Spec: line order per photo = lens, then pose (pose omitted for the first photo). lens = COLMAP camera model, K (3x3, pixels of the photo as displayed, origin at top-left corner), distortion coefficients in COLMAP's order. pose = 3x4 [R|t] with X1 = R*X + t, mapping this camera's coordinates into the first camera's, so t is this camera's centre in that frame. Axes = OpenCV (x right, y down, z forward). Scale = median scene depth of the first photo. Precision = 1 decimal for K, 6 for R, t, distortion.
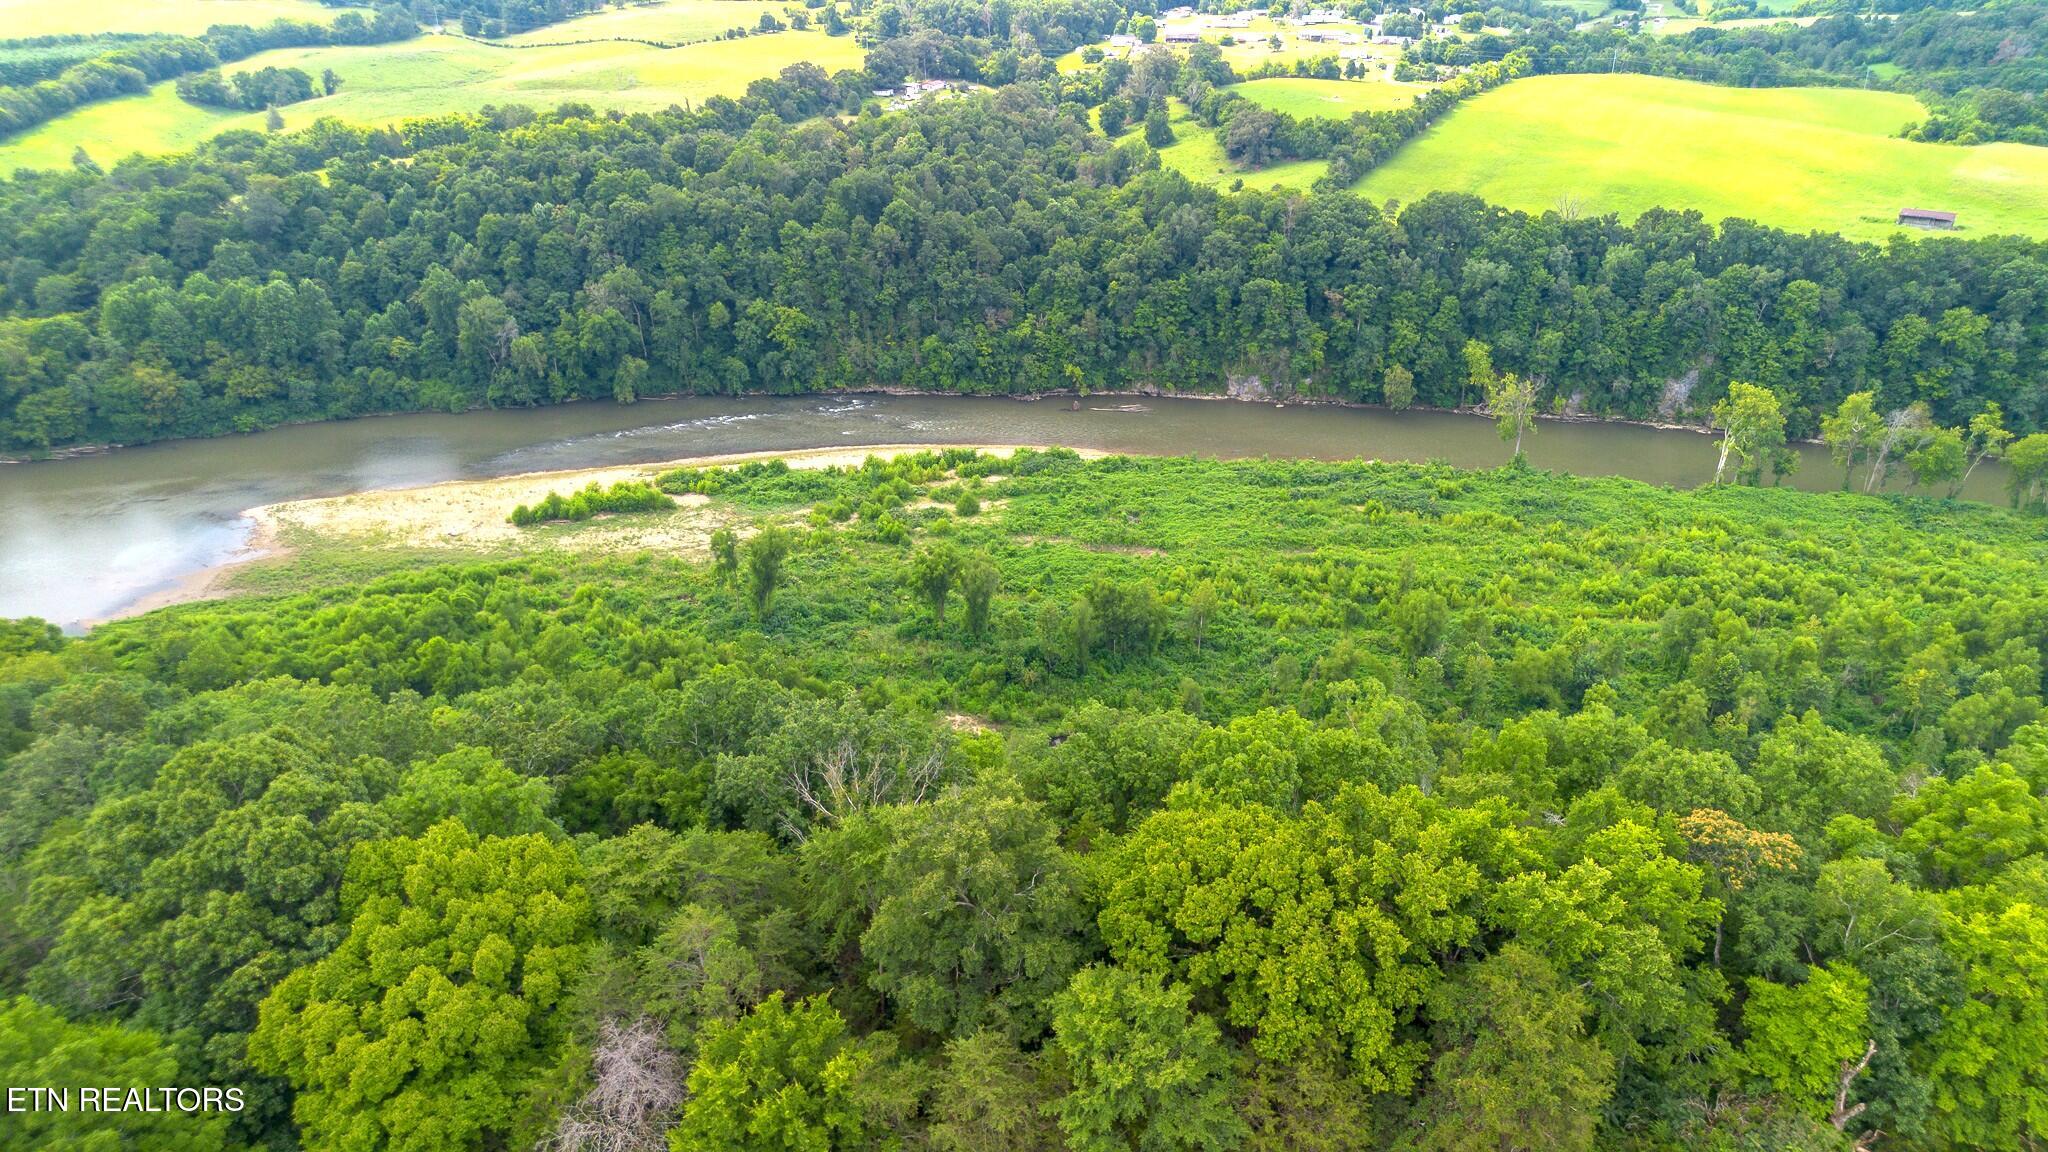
lens RADIAL K [[1434.0, 0, 1026.2], [0, 1434.0, 587.3], [0, 0, 1]] dist [0.063229, -0.060058]
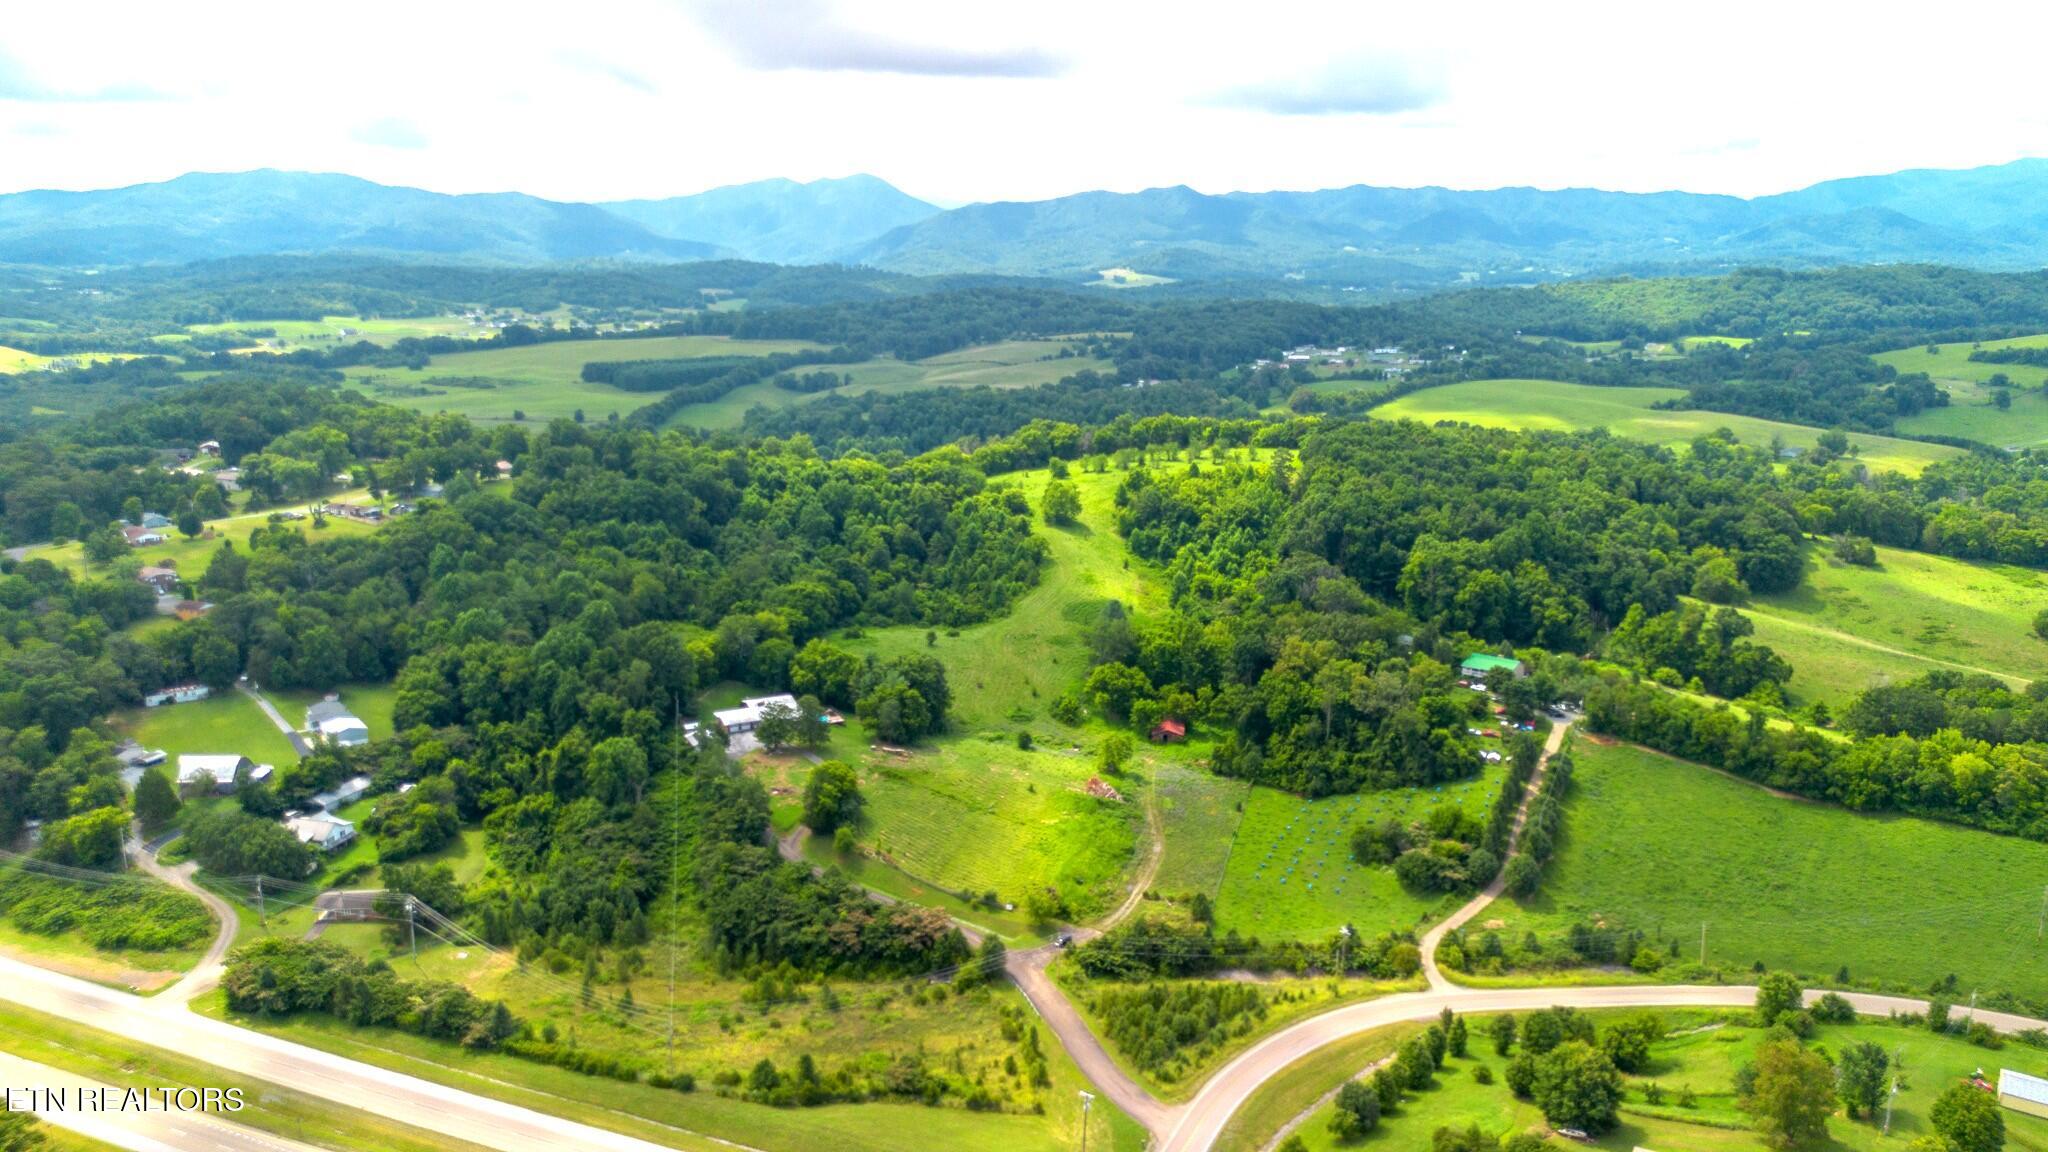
lens RADIAL K [[1434.0, 0, 1018.2], [0, 1434.0, 583.2], [0, 0, 1]] dist [0.063229, -0.060058]
pose [[0.984818, 0.033620, -0.170303, 0.153079], [-0.069979, 0.974706, -0.212255, 0.537213], [0.158859, 0.220950, 0.962260, -1.304550]]
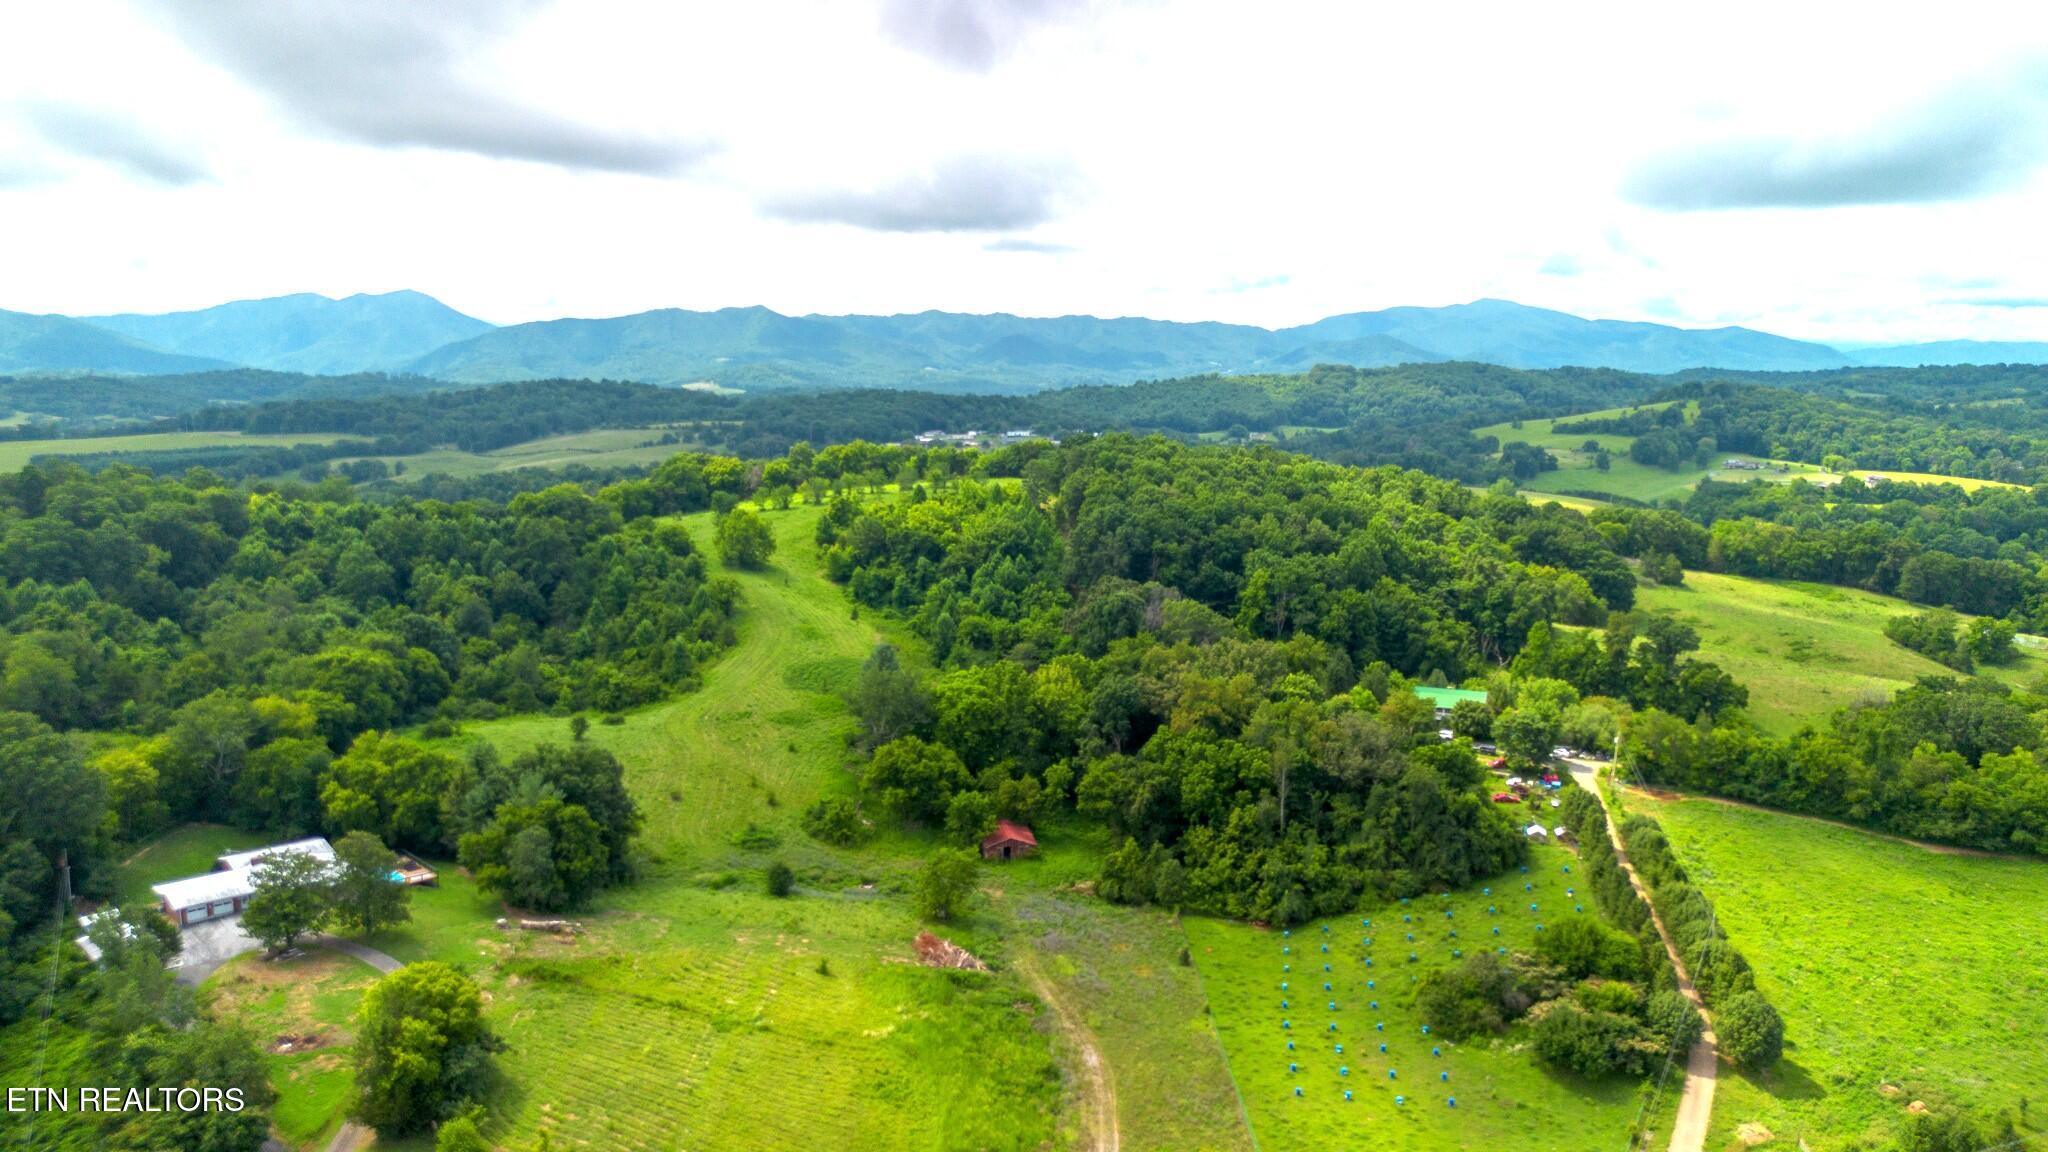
lens RADIAL K [[1434.0, 0, 1017.9], [0, 1434.0, 590.0], [0, 0, 1]] dist [0.063229, -0.060058]
pose [[0.993329, -0.022606, 0.113077, 0.036476], [0.055310, 0.953840, -0.295178, 0.500019], [-0.101185, 0.299463, 0.948727, -0.944885]]
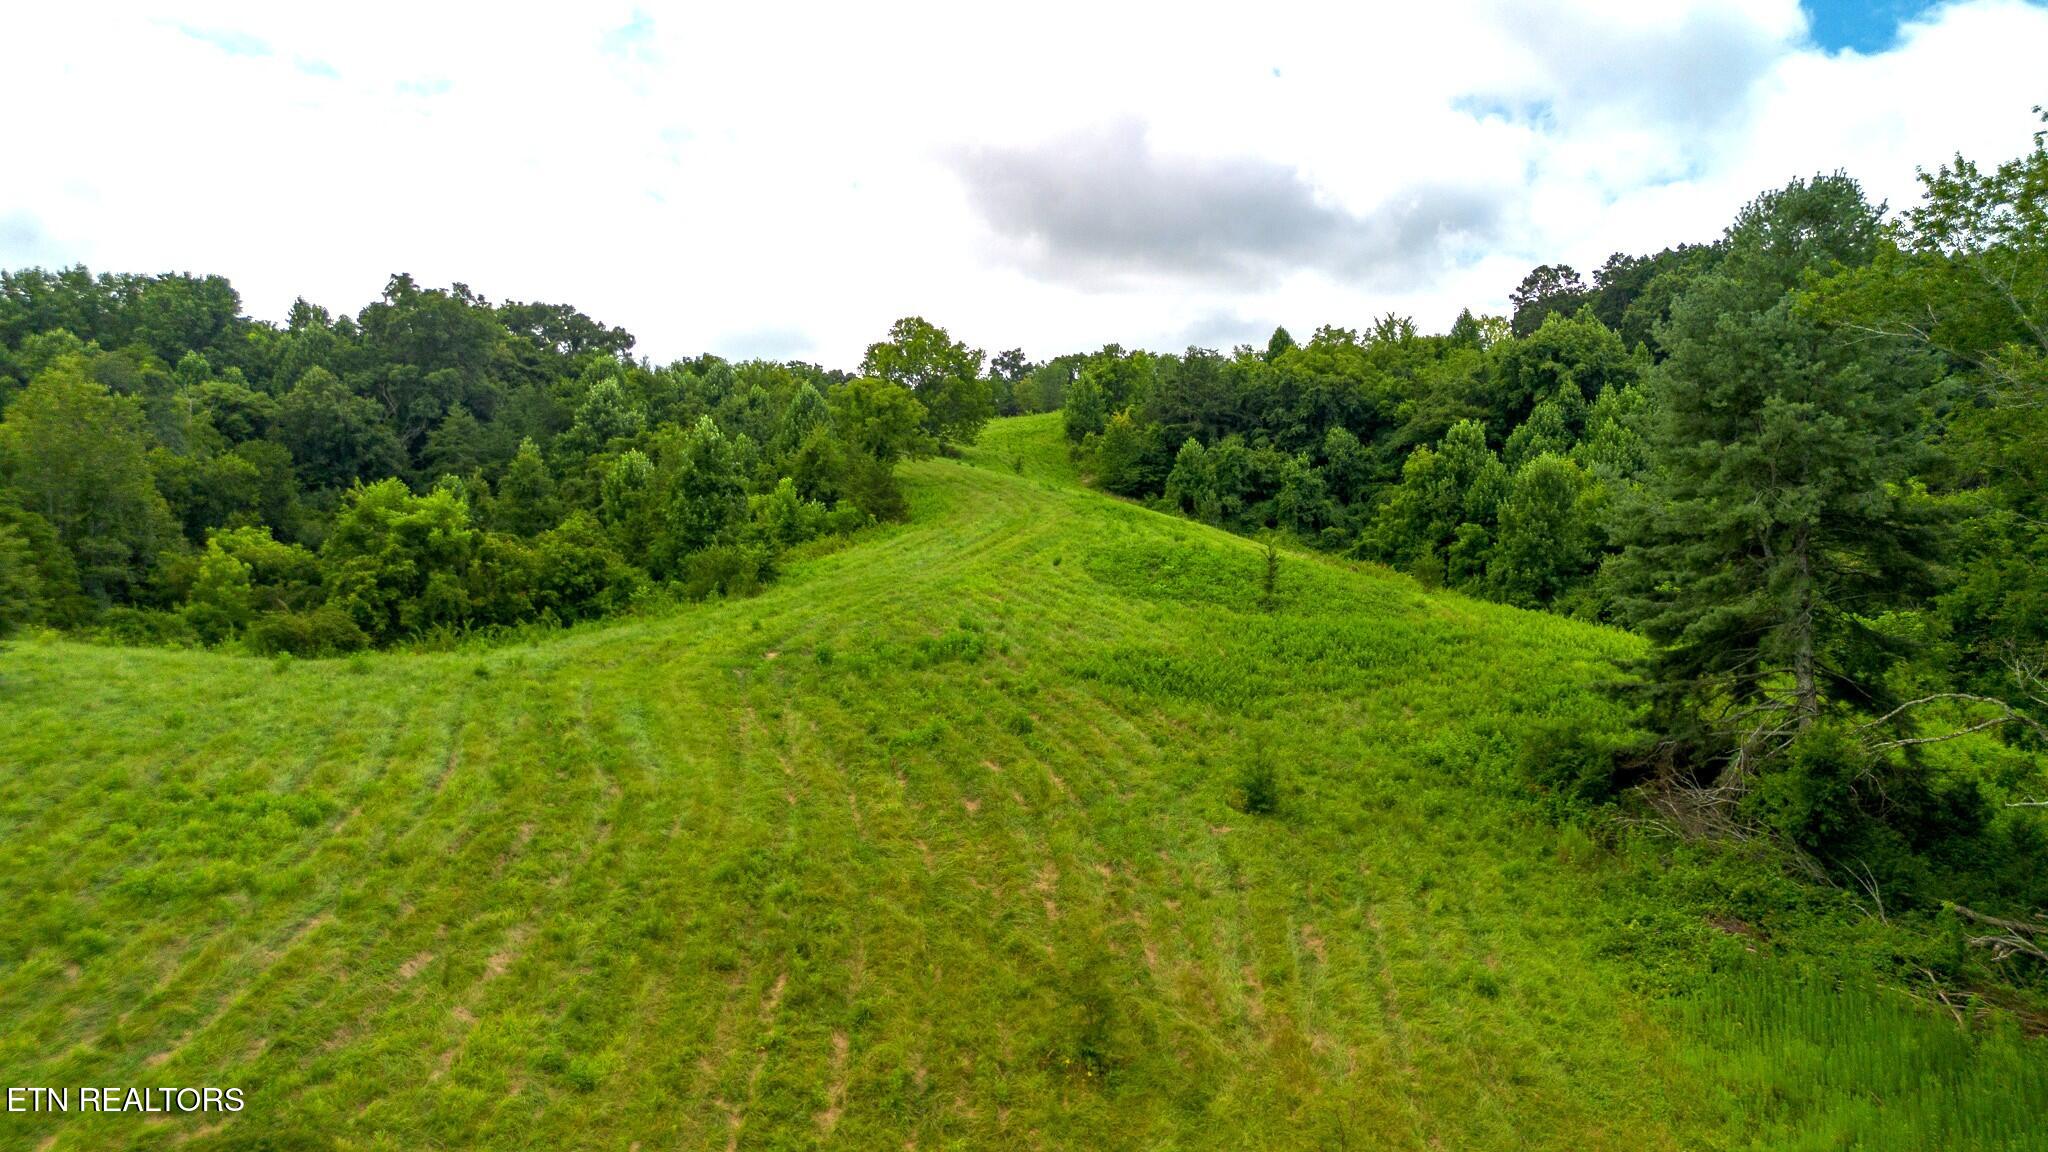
lens RADIAL K [[1434.0, 0, 1014.8], [0, 1434.0, 576.3], [0, 0, 1]] dist [0.063229, -0.060058]
pose [[0.999801, 0.009852, 0.017338, -0.012004], [-0.001705, 0.908493, -0.417897, 0.401577], [-0.019869, 0.417784, 0.908329, -0.406368]]
